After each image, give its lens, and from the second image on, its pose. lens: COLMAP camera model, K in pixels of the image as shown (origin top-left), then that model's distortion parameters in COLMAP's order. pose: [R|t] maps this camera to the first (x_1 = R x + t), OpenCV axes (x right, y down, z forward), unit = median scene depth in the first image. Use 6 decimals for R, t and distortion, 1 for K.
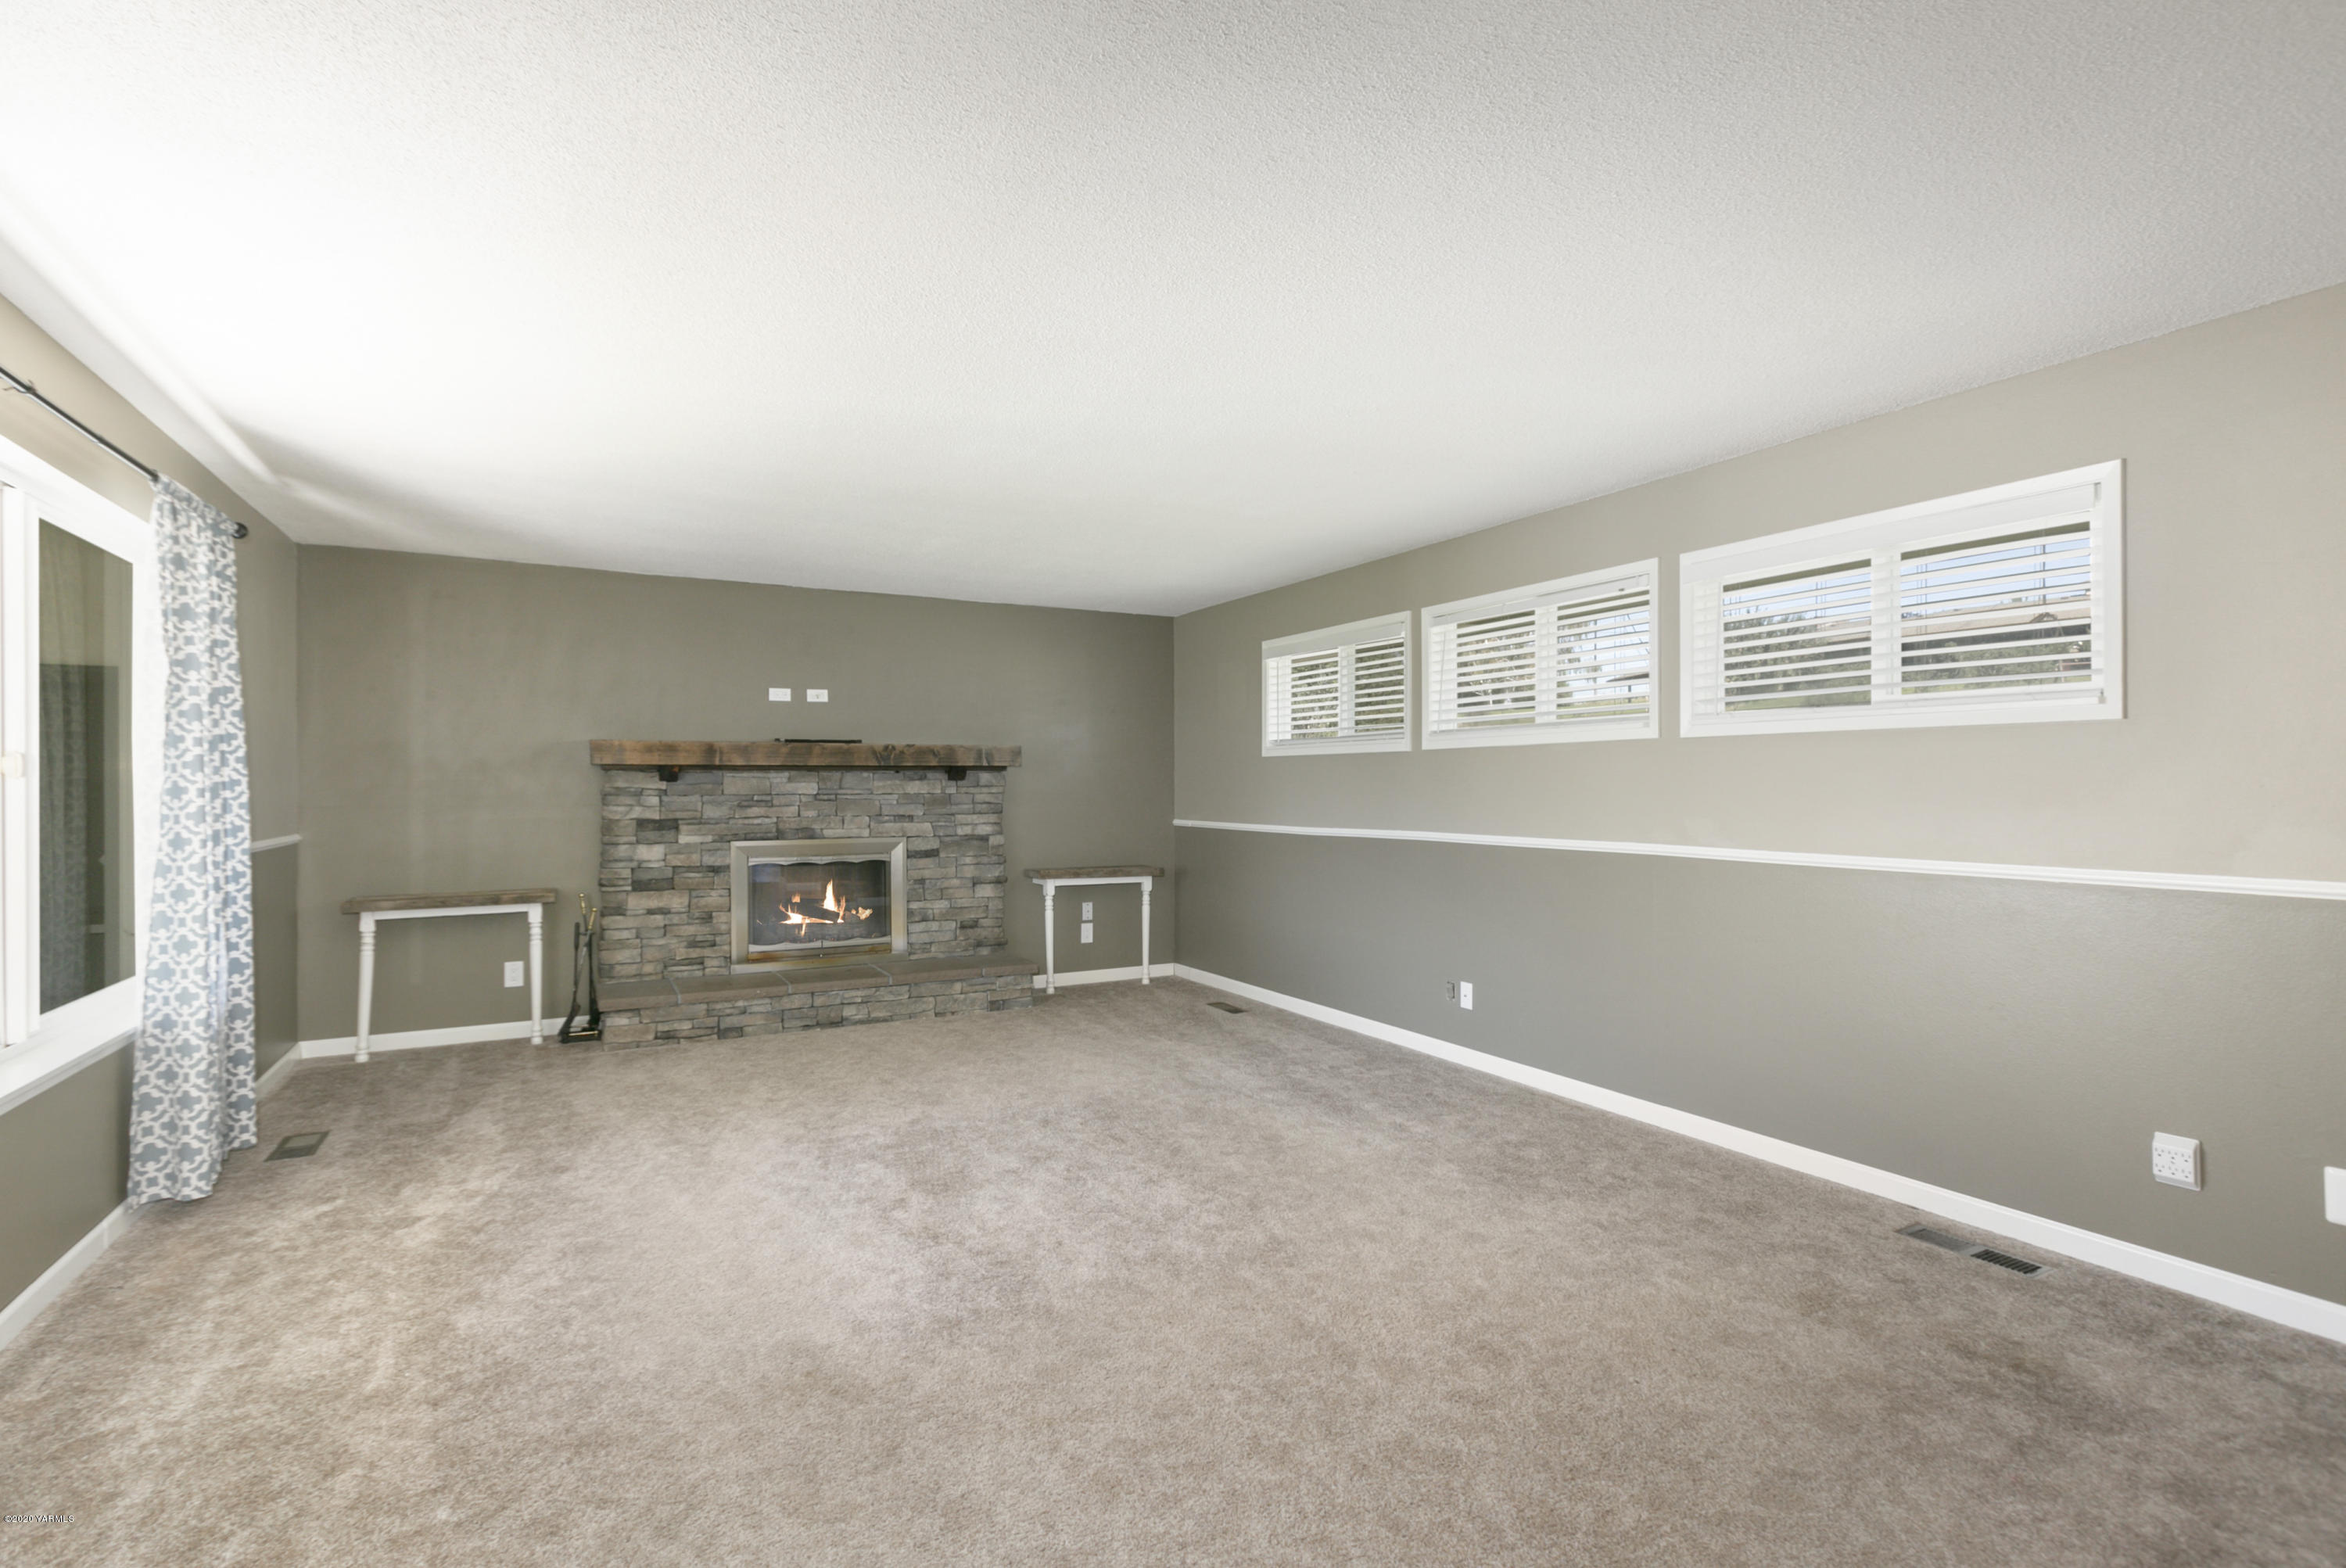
lens RADIAL K [[1058.7, 0, 1175.8], [0, 1058.7, 786.2], [0, 0, 1]] dist [-0.001158, -0.000179]
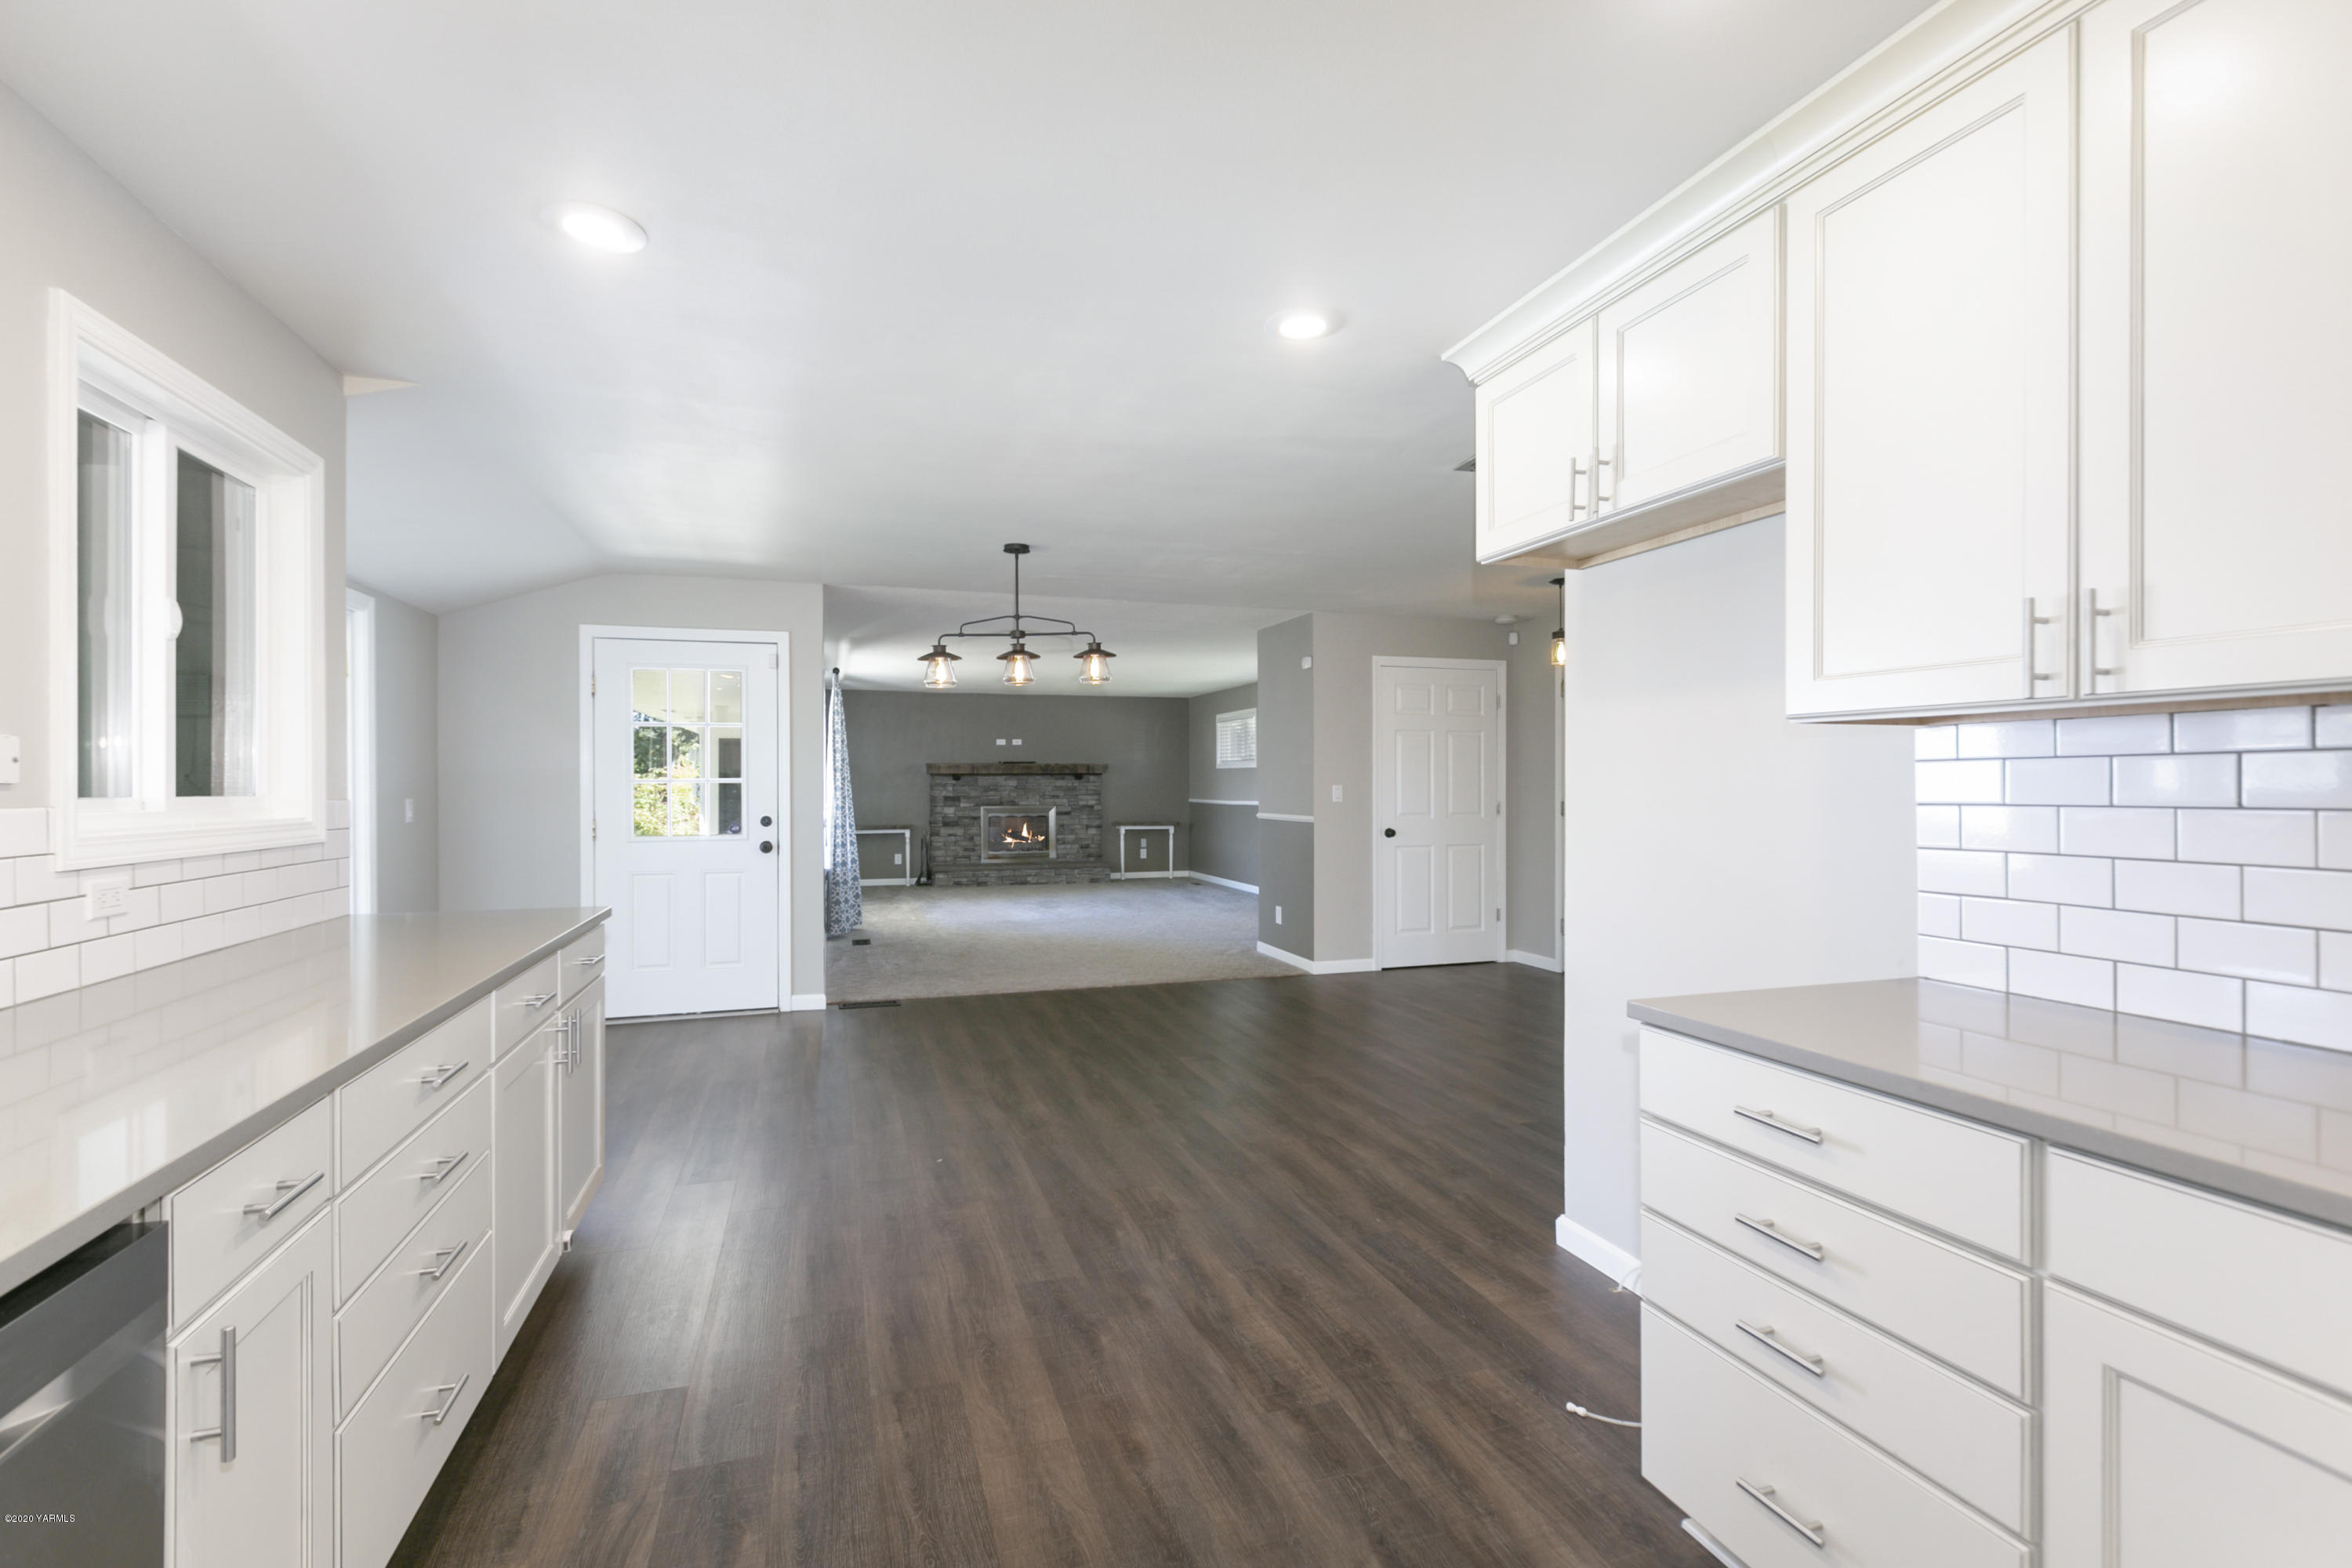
lens RADIAL K [[1061.4, 0, 1176.4], [0, 1061.4, 781.6], [0, 0, 1]] dist [-0.001158, -0.000179]
pose [[0.981385, -0.000600, -0.192052, 0.428825], [0.000484, 1.000000, -0.000651, 0.000284], [0.192052, 0.000545, 0.981385, -1.153609]]
